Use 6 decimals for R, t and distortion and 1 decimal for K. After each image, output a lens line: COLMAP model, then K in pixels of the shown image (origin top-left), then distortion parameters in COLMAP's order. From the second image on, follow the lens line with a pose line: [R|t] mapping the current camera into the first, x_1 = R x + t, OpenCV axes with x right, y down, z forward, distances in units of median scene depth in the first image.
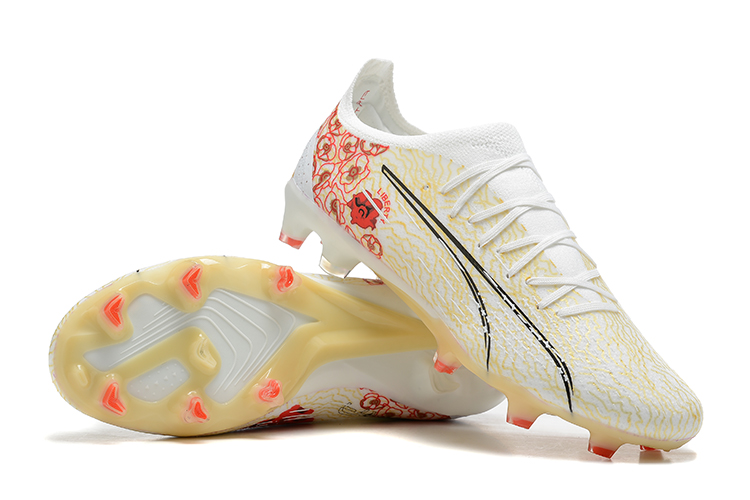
lens RADIAL K [[2146.0, 0, 375.0], [0, 2146.0, 250.0], [0, 0, 1]] dist [-0.127113, 0.000826]
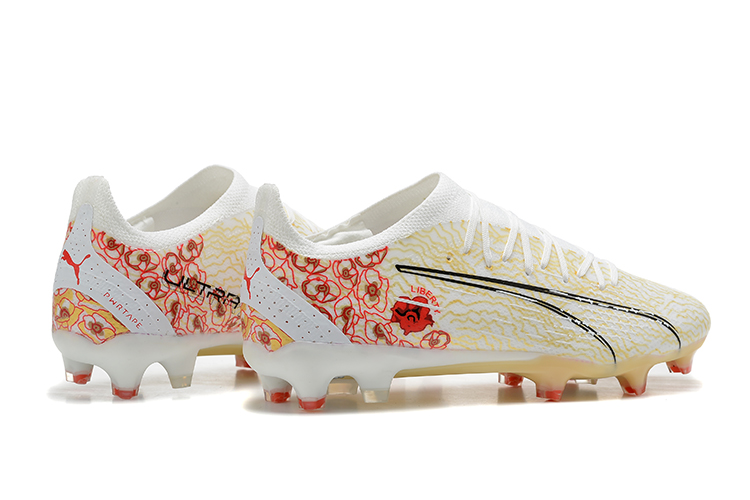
lens RADIAL K [[2146.0, 0, 375.0], [0, 2146.0, 250.0], [0, 0, 1]] dist [-0.127113, 0.000826]
pose [[0.357739, -0.451994, 0.817144, -0.778096], [0.433505, 0.855432, 0.283388, -0.321070], [-0.827101, 0.252857, 0.501963, 0.537358]]
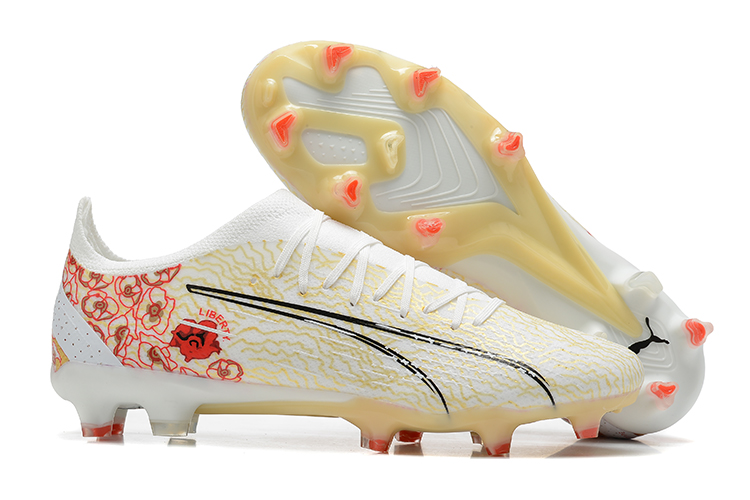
lens RADIAL K [[2146.0, 0, 375.0], [0, 2146.0, 250.0], [0, 0, 1]] dist [-0.127113, 0.000826]
pose [[0.727970, -0.374350, 0.574389, -0.433234], [0.468249, 0.883419, -0.017694, -0.001606], [-0.500802, 0.281838, 0.818391, 0.260194]]
